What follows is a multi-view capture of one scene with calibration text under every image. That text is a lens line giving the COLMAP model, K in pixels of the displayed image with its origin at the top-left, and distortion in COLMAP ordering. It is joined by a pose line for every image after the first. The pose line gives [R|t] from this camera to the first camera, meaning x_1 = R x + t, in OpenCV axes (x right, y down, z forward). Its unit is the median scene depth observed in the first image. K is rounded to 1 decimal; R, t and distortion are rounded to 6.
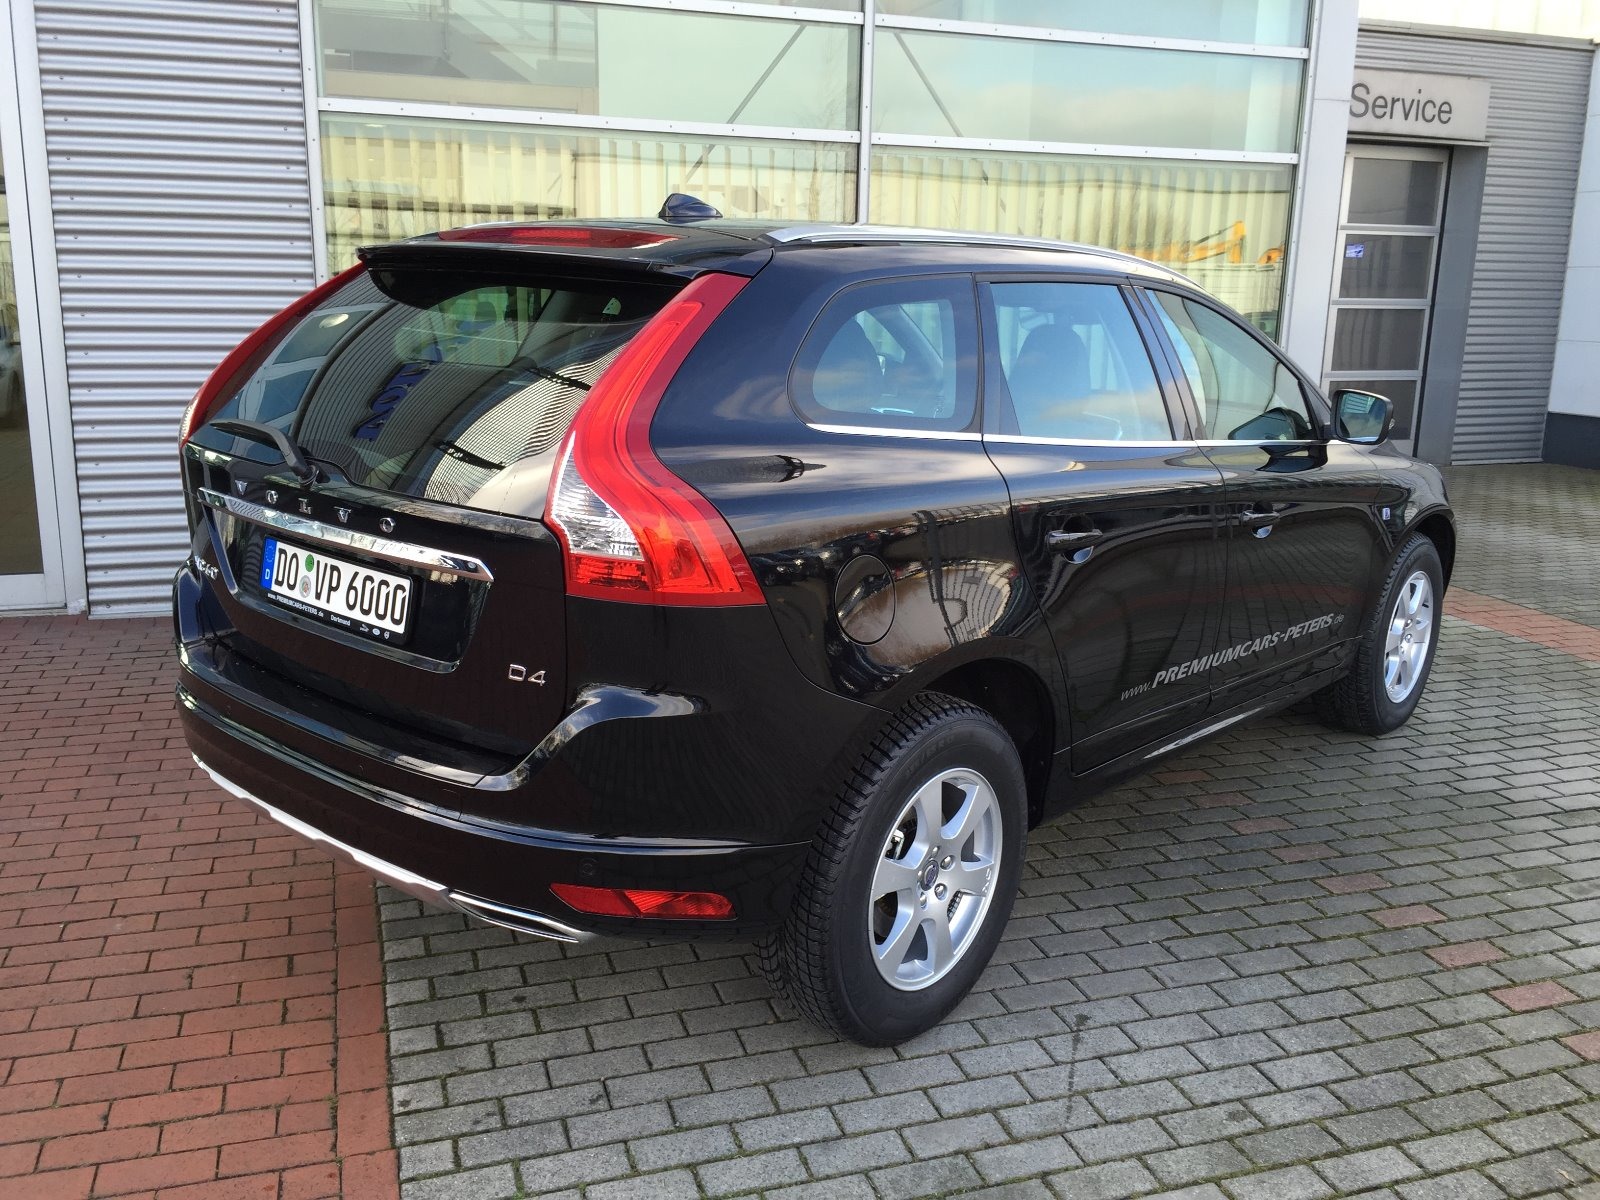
lens RADIAL K [[1385.7, 0, 800.0], [0, 1385.7, 600.0], [0, 0, 1]] dist [0.081038, -0.115697]
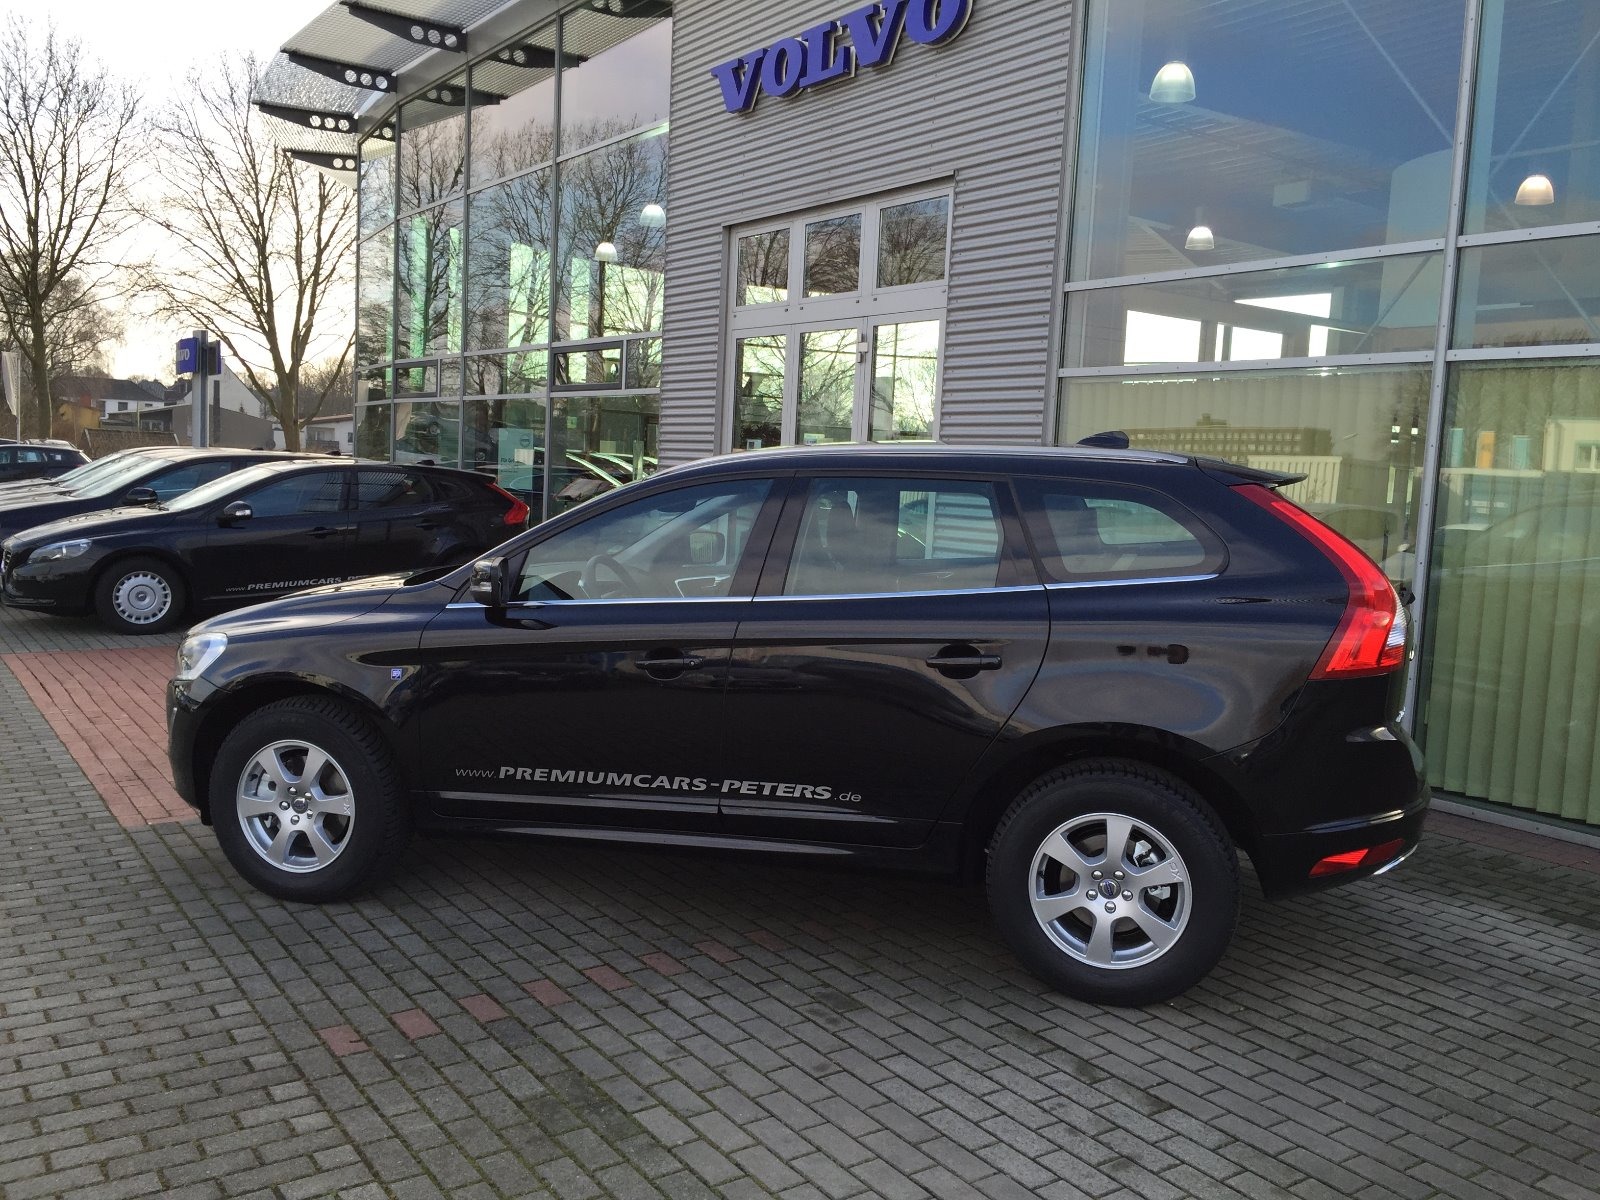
lens RADIAL K [[1385.7, 0, 800.0], [0, 1385.7, 600.0], [0, 0, 1]] dist [0.081038, -0.115697]
pose [[0.275680, 0.084688, -0.957512, 1.043053], [-0.252947, 0.967396, 0.012736, -0.075855], [0.927372, 0.238688, 0.288113, 0.400342]]
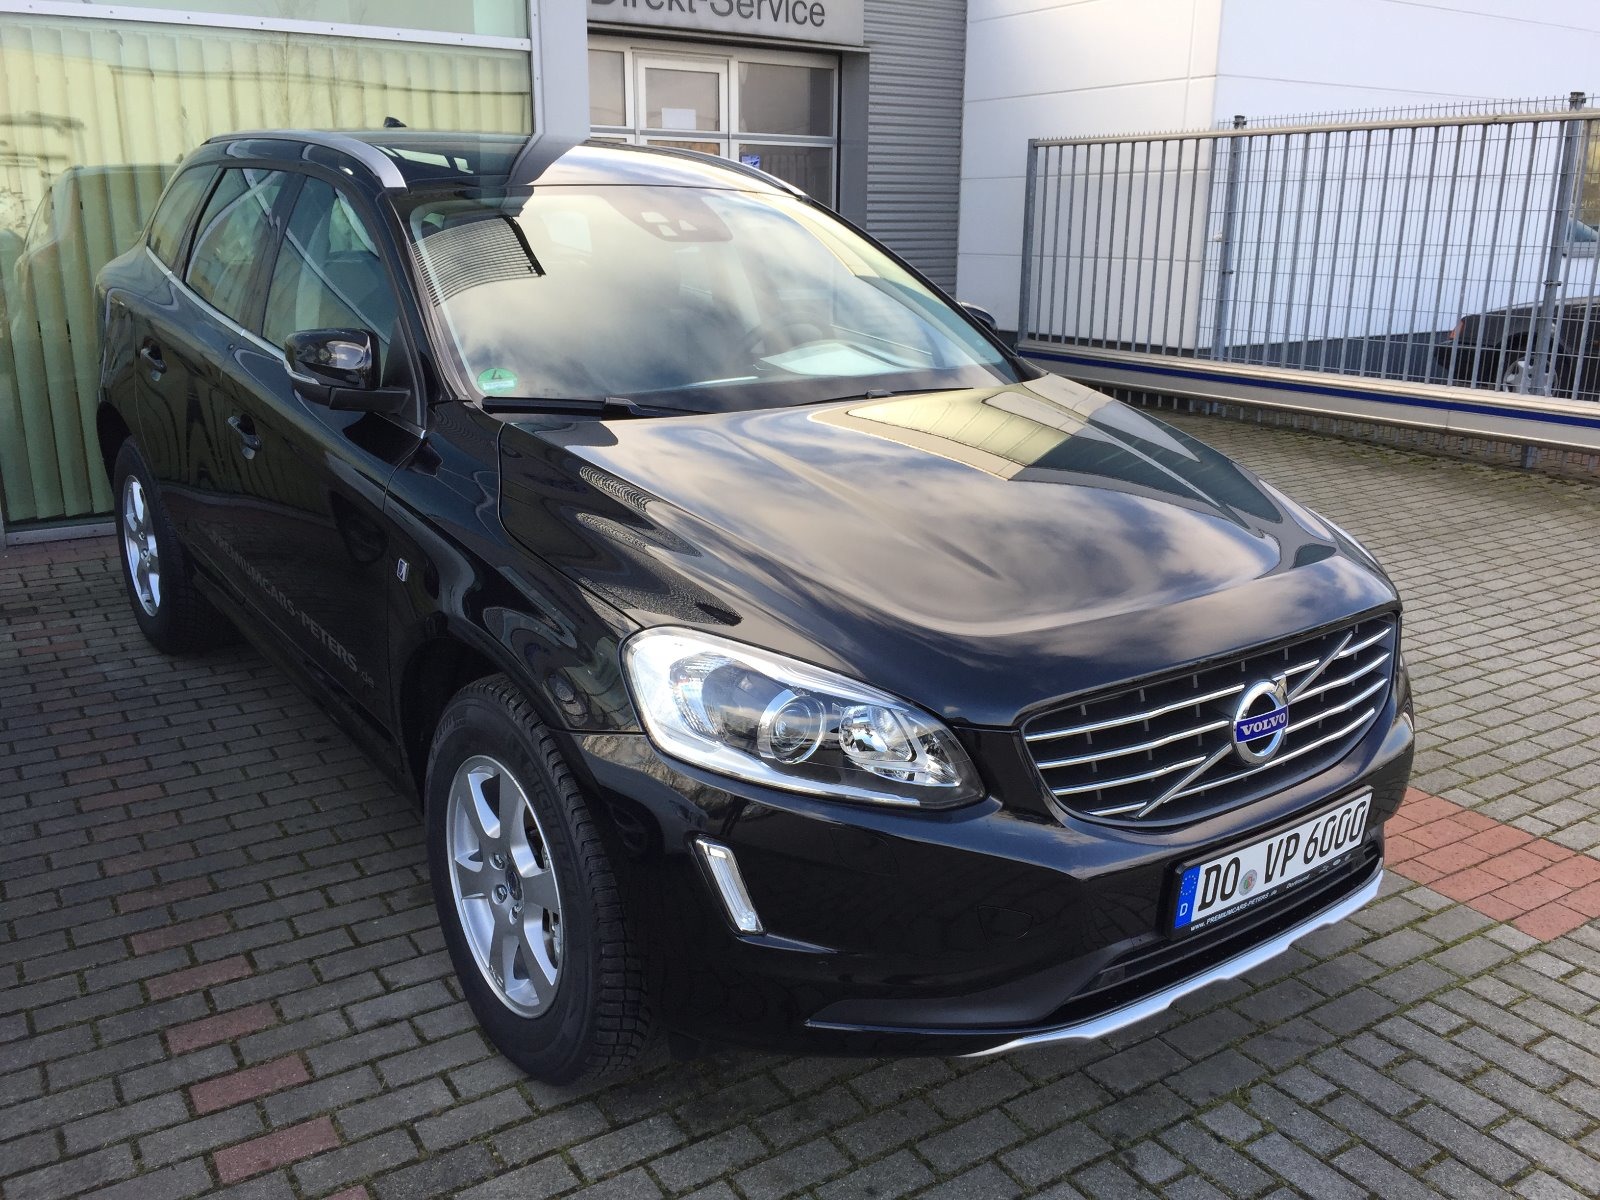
lens RADIAL K [[1414.0, 0, 800.0], [0, 1414.0, 600.0], [0, 0, 1]] dist [0.009445, -0.008711]
pose [[0.967238, -0.075293, 0.242448, 0.369302], [0.064445, 0.996546, 0.052379, -0.000965], [-0.245554, -0.035039, 0.968749, 0.108405]]
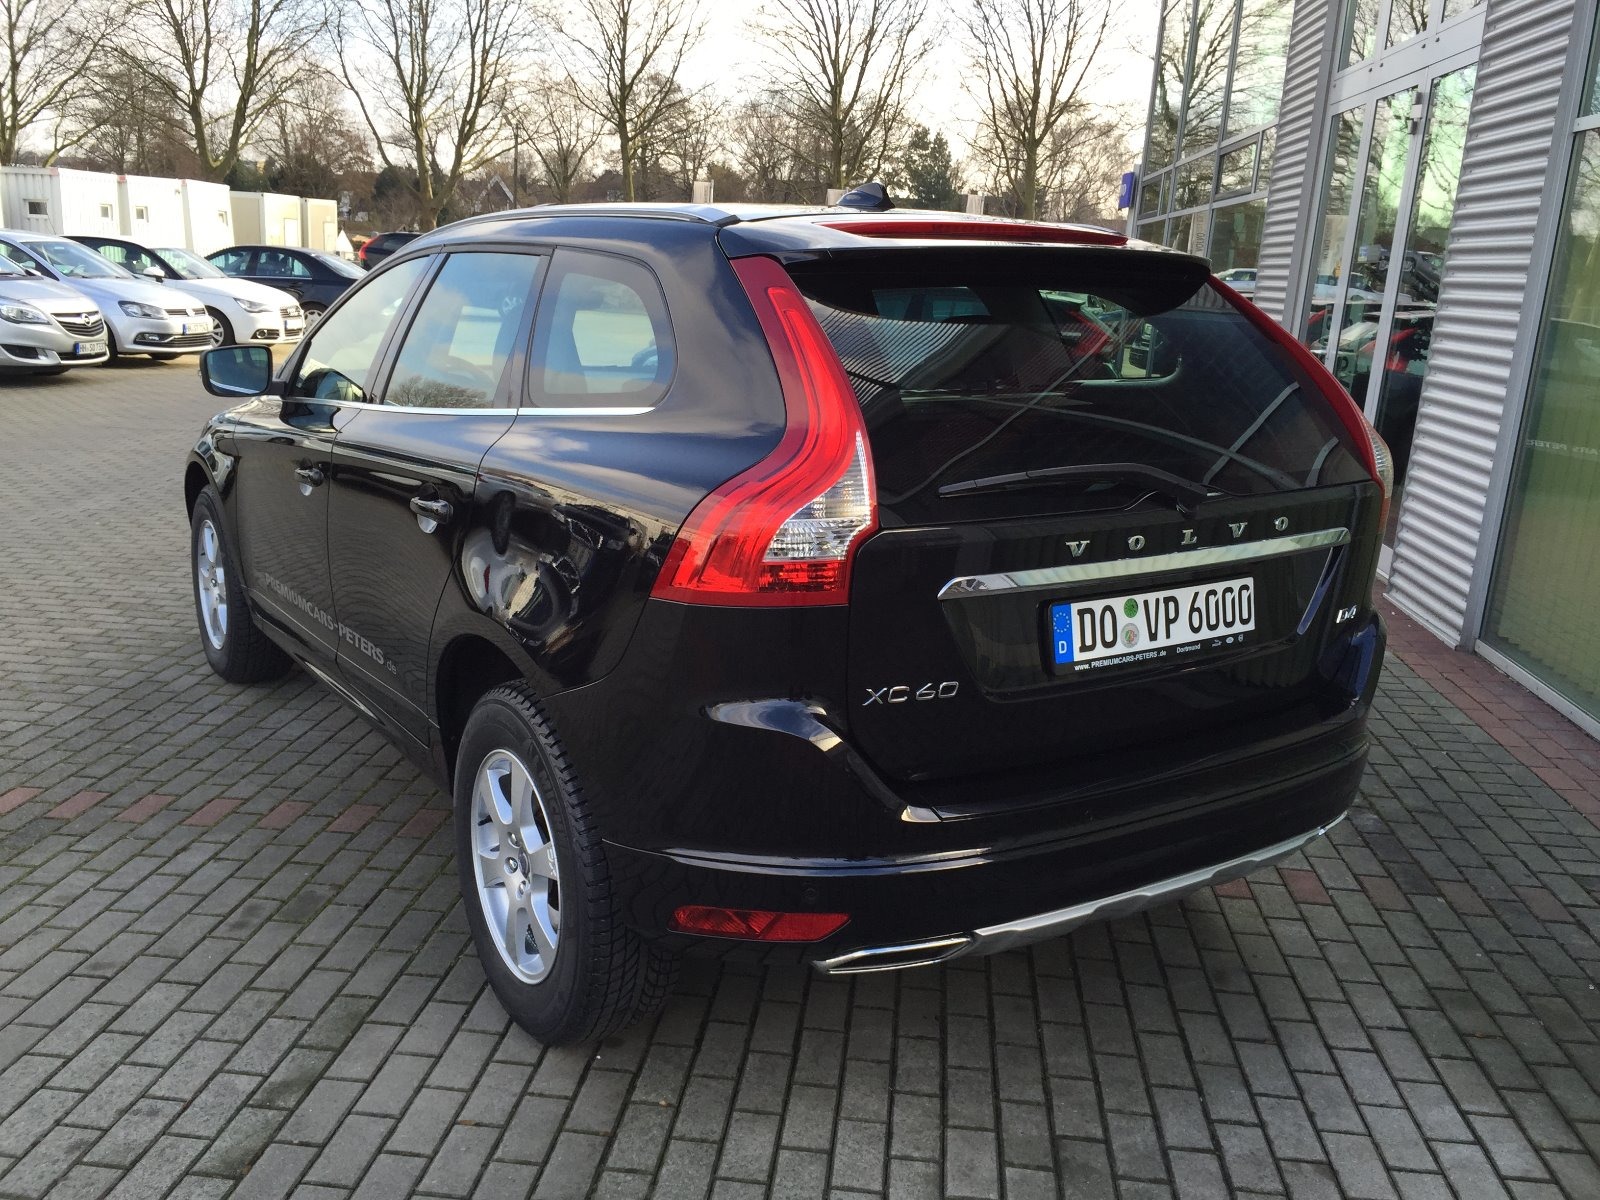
lens RADIAL K [[1385.7, 0, 800.0], [0, 1385.7, 600.0], [0, 0, 1]] dist [0.081038, -0.115697]
pose [[-0.412654, 0.176347, -0.893654, 0.782015], [-0.264487, 0.915616, 0.302811, -0.222666], [0.871644, 0.361316, -0.331191, 1.018112]]
